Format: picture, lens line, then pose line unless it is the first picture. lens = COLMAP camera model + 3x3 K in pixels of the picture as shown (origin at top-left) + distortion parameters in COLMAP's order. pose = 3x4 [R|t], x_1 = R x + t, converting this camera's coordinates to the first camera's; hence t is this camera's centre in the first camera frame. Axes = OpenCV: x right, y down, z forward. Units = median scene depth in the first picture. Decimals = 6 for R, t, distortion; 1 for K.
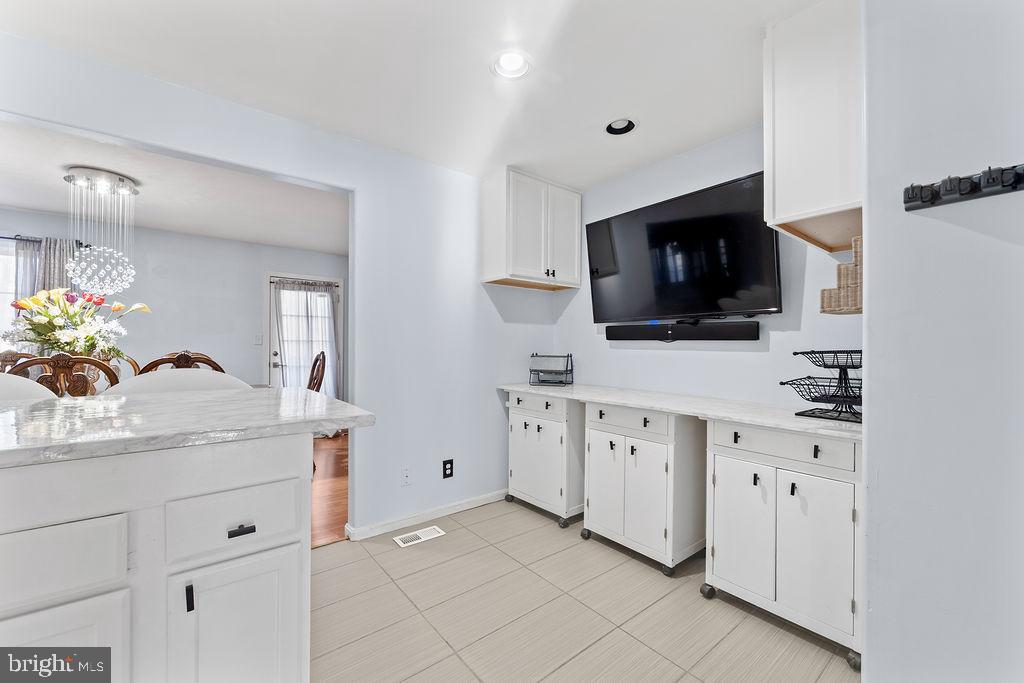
lens RADIAL K [[412.3, 0, 510.3], [0, 412.3, 344.9], [0, 0, 1]] dist [0.001957, -0.000097]
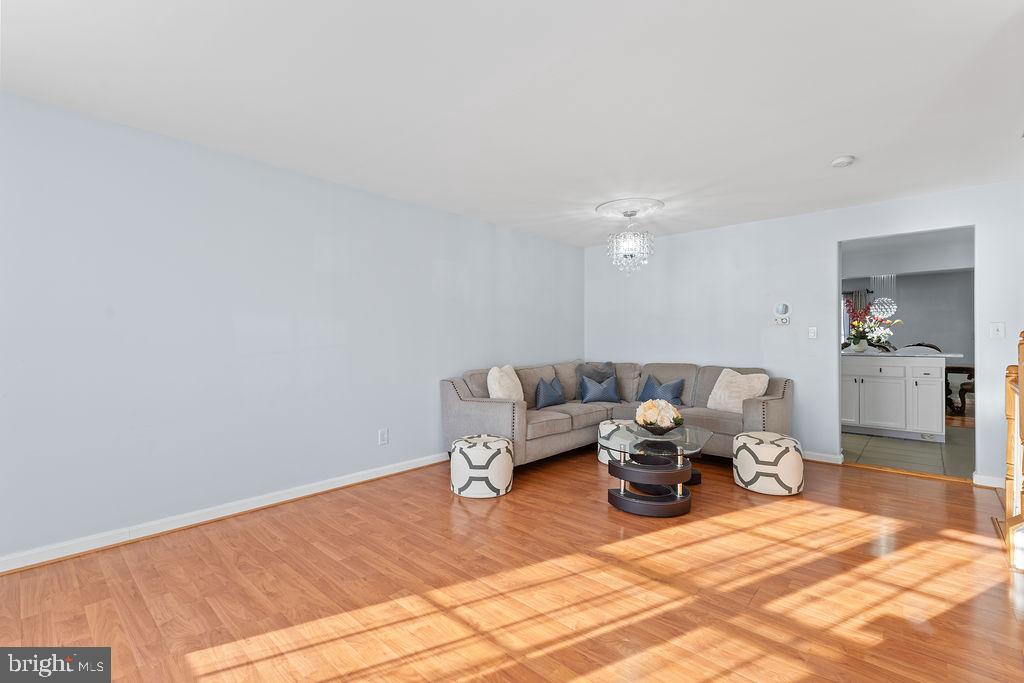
lens RADIAL K [[453.8, 0, 513.0], [0, 453.8, 341.4], [0, 0, 1]] dist [0.002995, 0.000183]
pose [[0.162574, 0.000813, -0.986696, 1.199486], [0.002984, 0.999995, 0.001316, 0.001859], [0.986692, -0.003158, 0.162570, -1.470585]]
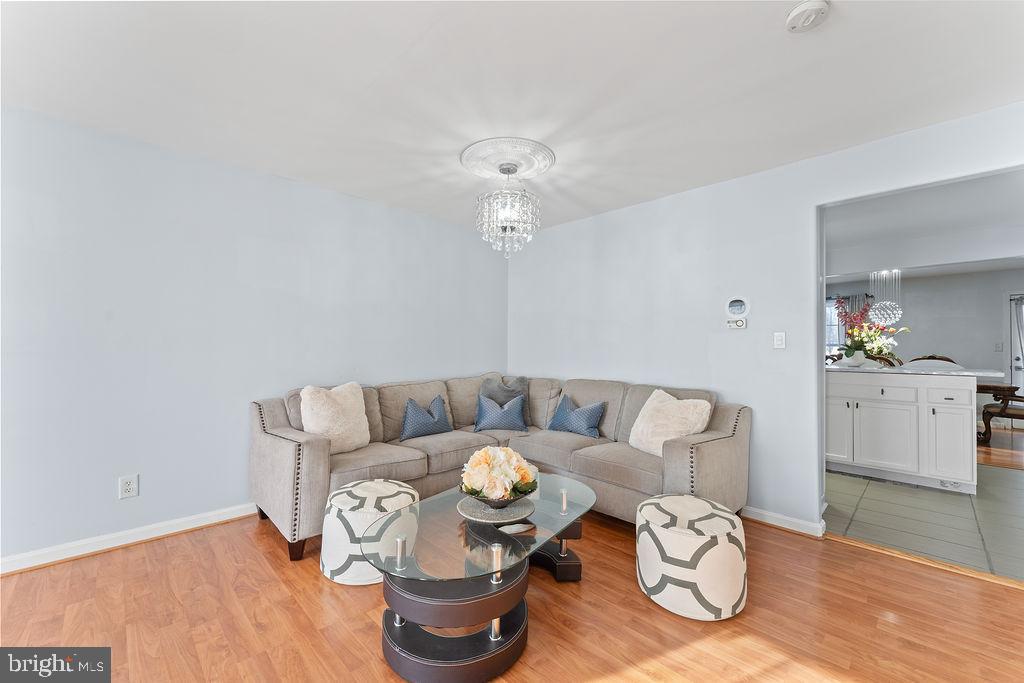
lens RADIAL K [[412.3, 0, 510.3], [0, 412.3, 344.9], [0, 0, 1]] dist [0.001957, -0.000097]
pose [[0.110033, -0.009848, -0.993879, 0.762171], [-0.004772, 0.999934, -0.010437, 0.001249], [0.993916, 0.005891, 0.109979, -0.980745]]
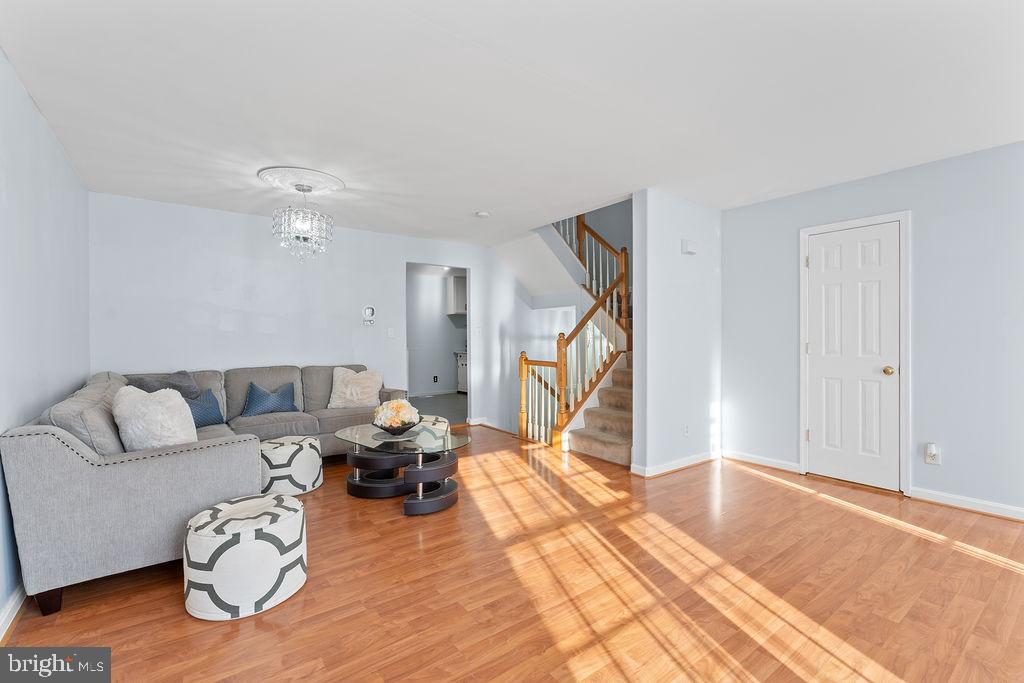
lens RADIAL K [[453.8, 0, 513.0], [0, 453.8, 341.4], [0, 0, 1]] dist [0.002995, 0.000183]
pose [[0.999648, -0.008217, -0.025219, 0.447132], [0.008522, 0.999891, 0.012020, -0.003474], [0.025117, -0.012231, 0.999610, -2.045955]]
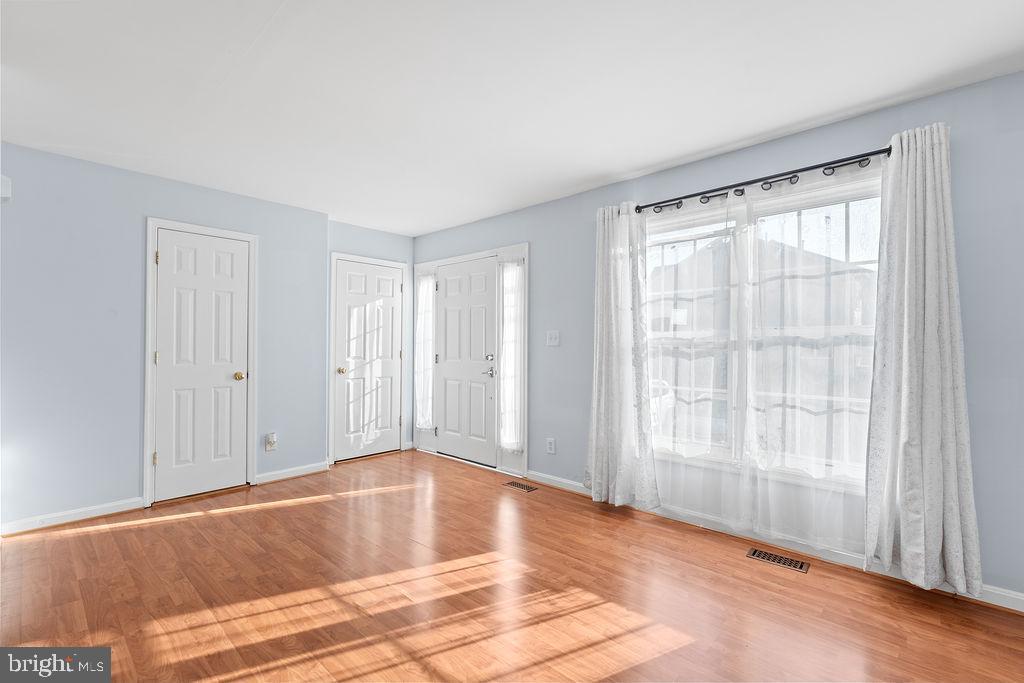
lens RADIAL K [[453.8, 0, 513.0], [0, 453.8, 341.4], [0, 0, 1]] dist [0.002995, 0.000183]
pose [[-0.149932, 0.003248, 0.988691, 0.023137], [-0.008323, 0.999955, -0.004547, -0.003295], [-0.988661, -0.008910, -0.149898, -1.440890]]
